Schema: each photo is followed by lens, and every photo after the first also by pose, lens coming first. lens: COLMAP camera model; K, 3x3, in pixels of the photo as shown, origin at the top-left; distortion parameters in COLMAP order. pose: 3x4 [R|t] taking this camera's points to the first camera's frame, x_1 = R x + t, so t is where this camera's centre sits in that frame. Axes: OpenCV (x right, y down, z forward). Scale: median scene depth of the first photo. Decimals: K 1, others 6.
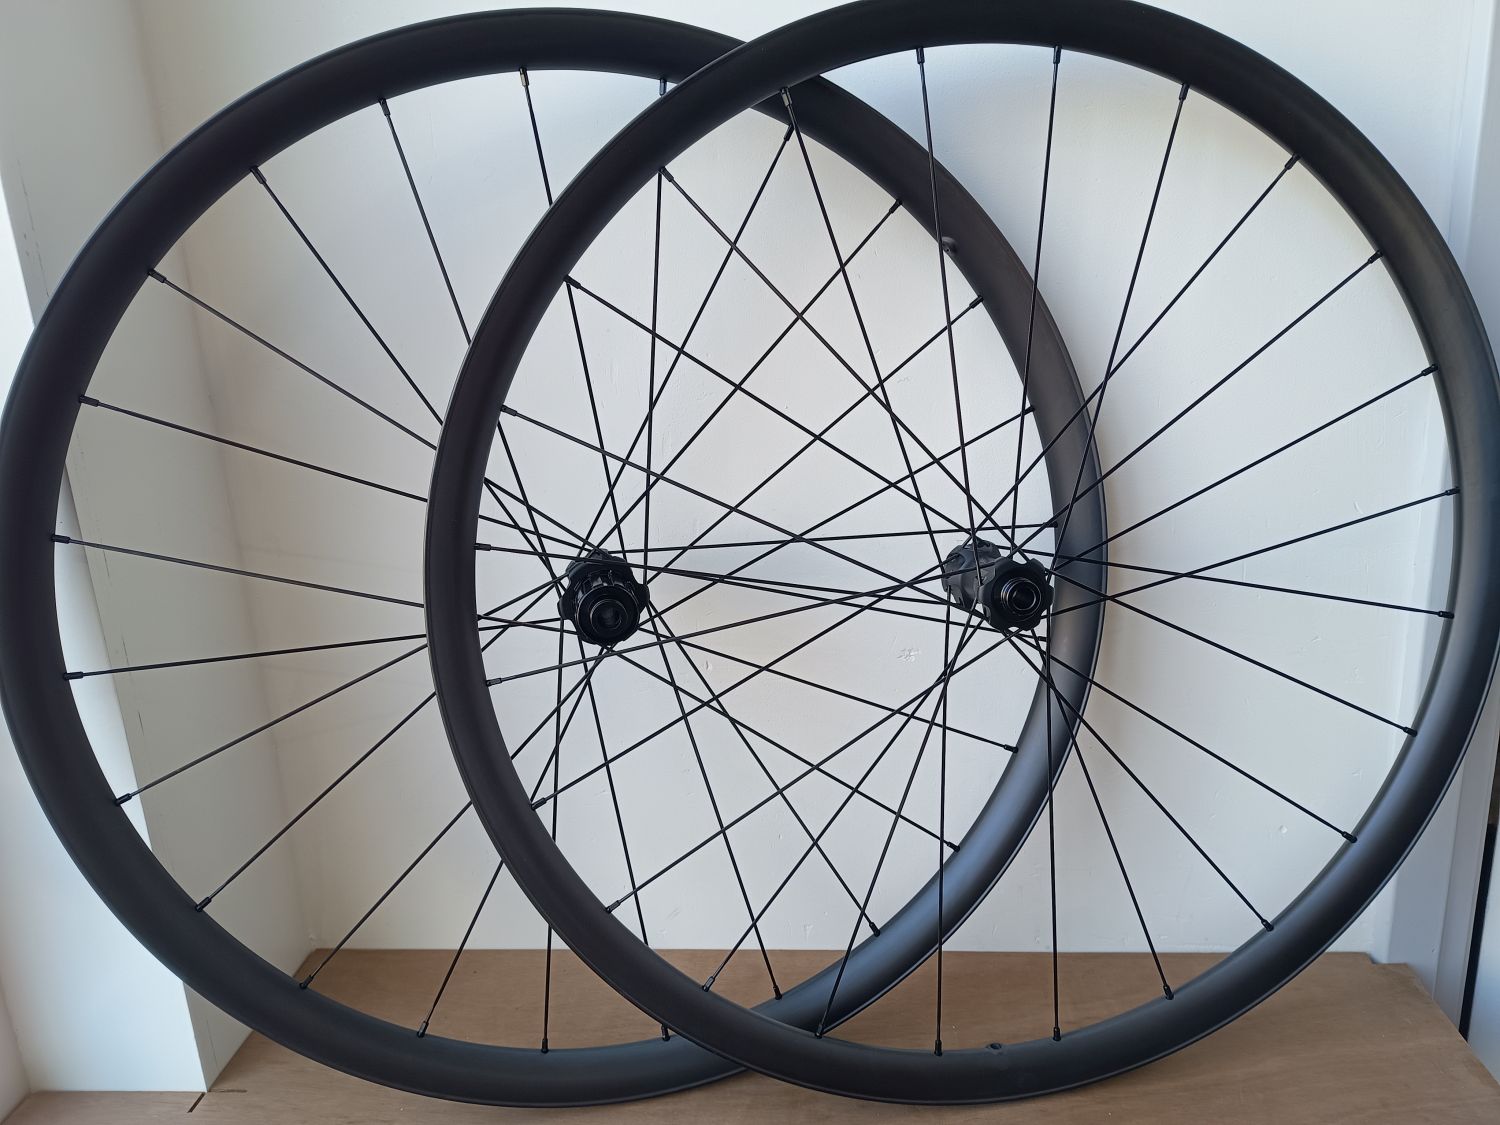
lens RADIAL K [[918.6, 0, 745.8], [0, 918.6, 572.8], [0, 0, 1]] dist [-0.061428, 0.000871]
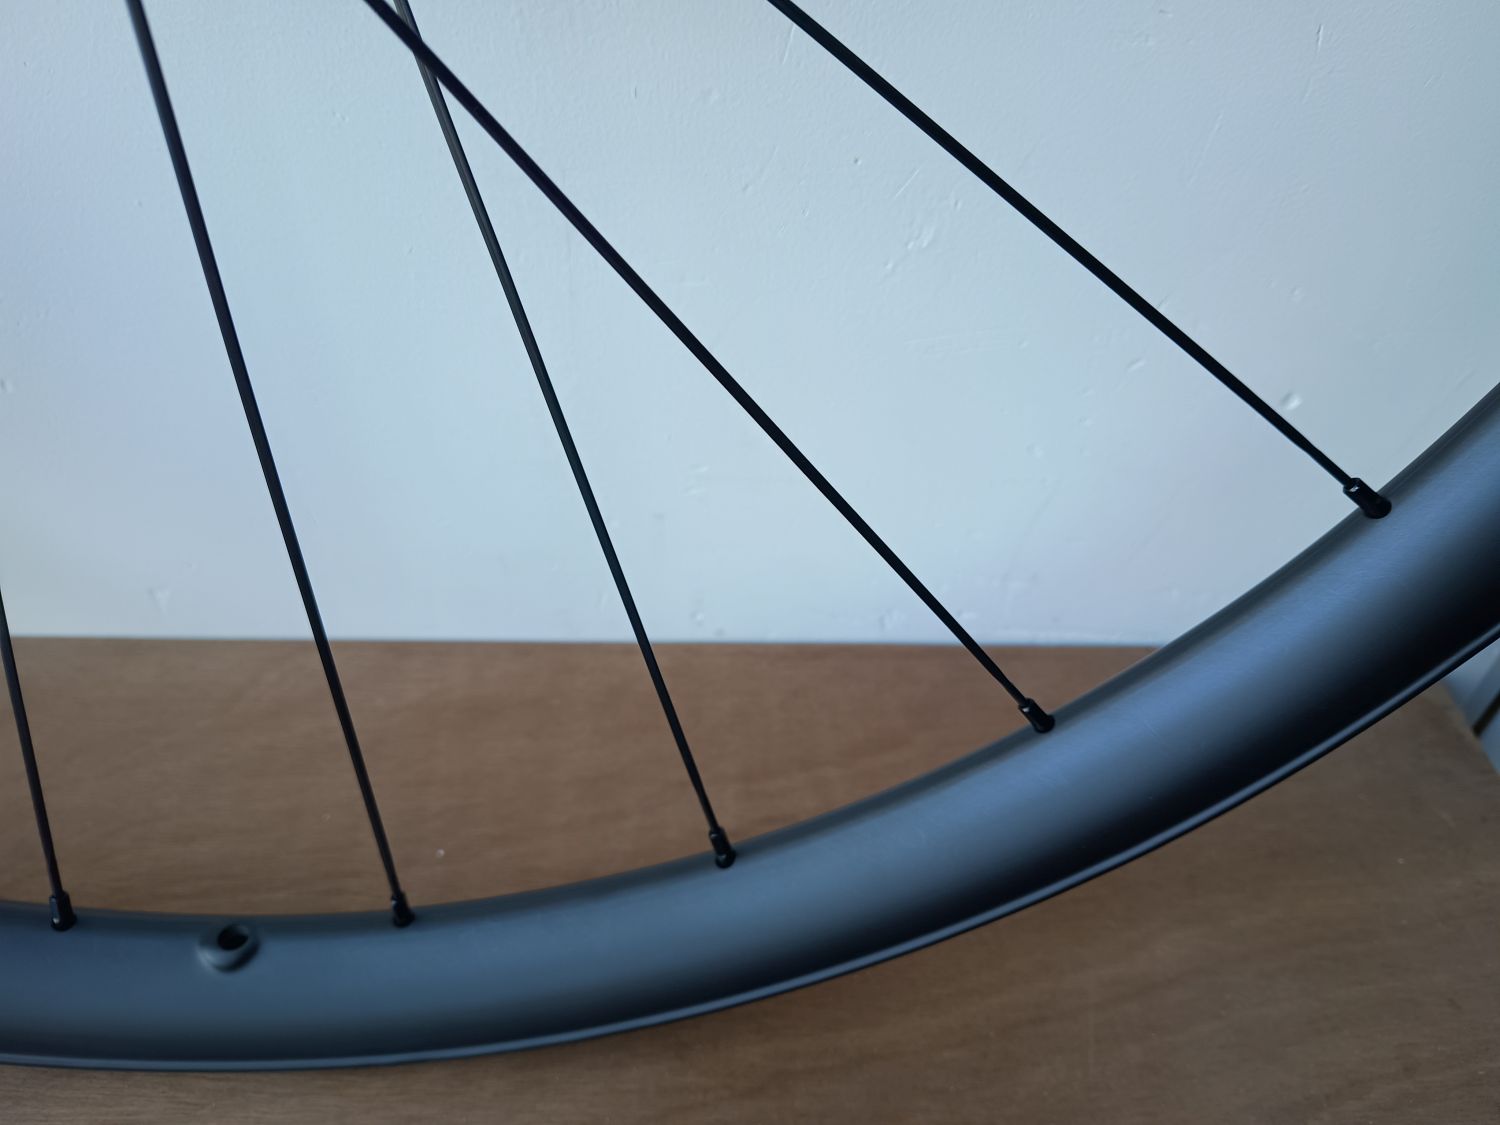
lens RADIAL K [[1031.8, 0, 753.6], [0, 1031.8, 562.6], [0, 0, 1]] dist [-0.031762, 0.003537]
pose [[0.980106, -0.013030, 0.198047, 0.308291], [-0.078812, 0.890249, 0.448603, 0.186220], [-0.182157, -0.455287, 0.871512, 0.696352]]
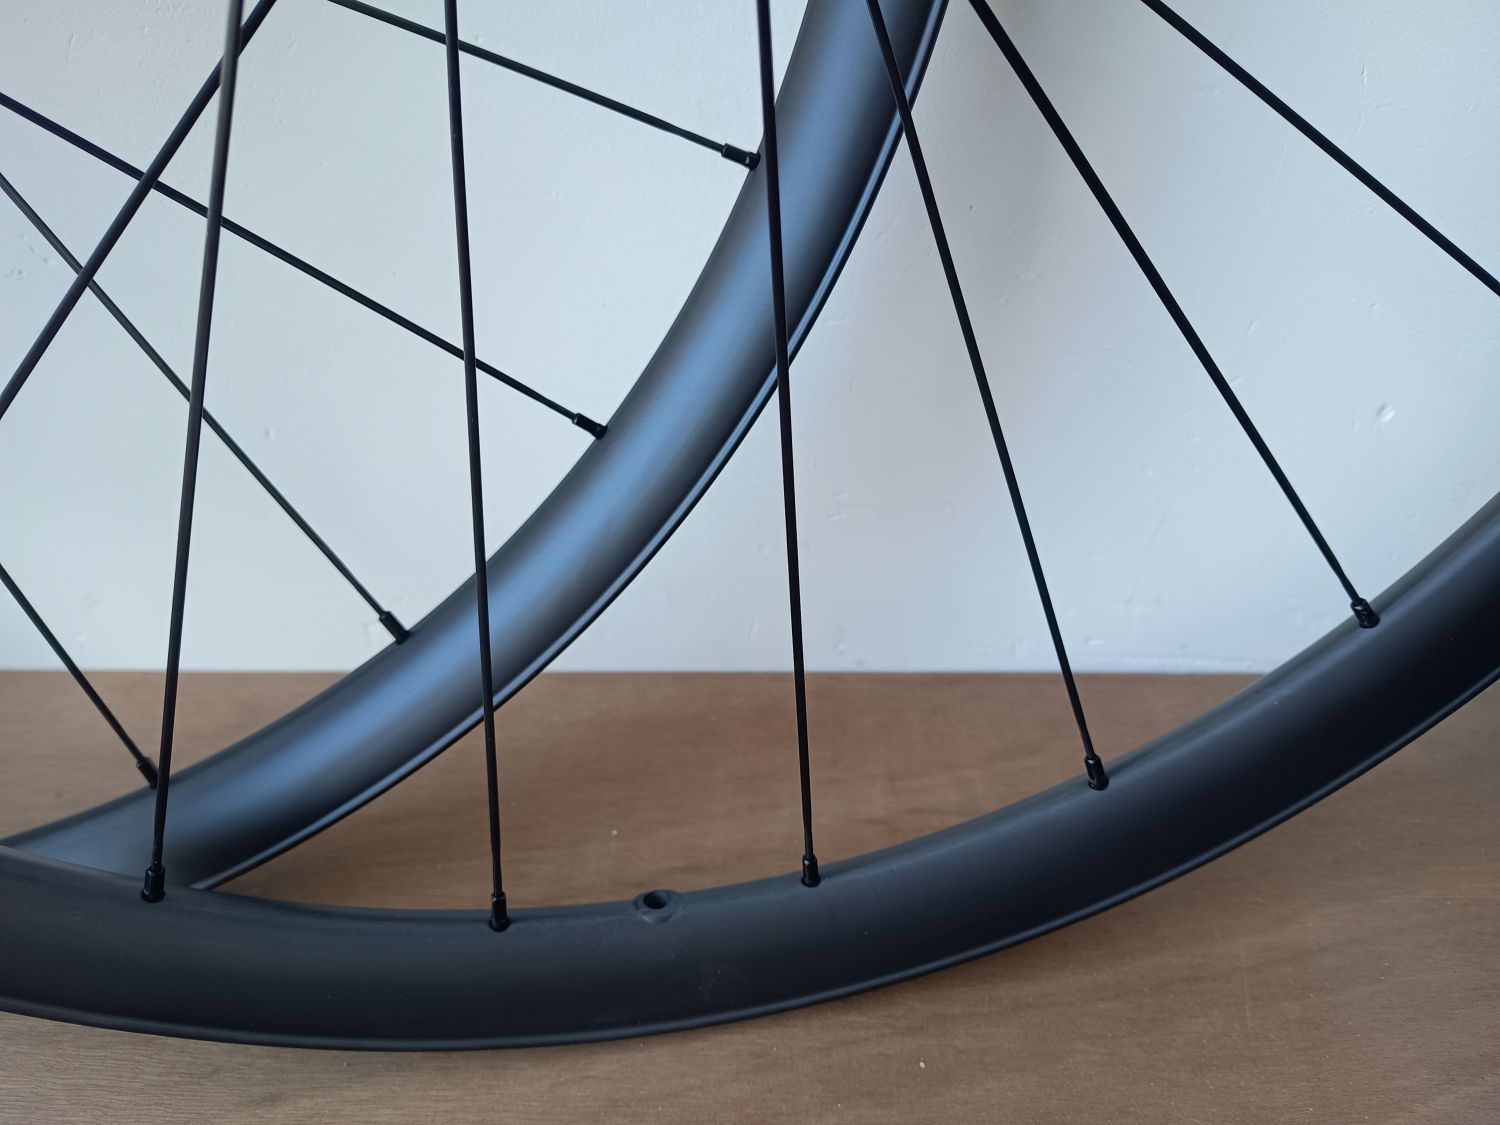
lens RADIAL K [[1020.4, 0, 750.0], [0, 1020.4, 562.5], [0, 0, 1]] dist [-0.041454, 0.008384]
pose [[0.996311, -0.004810, 0.085680, 0.281933], [-0.019753, 0.958763, 0.283520, 0.256883], [-0.083510, -0.284167, 0.955131, 0.610584]]
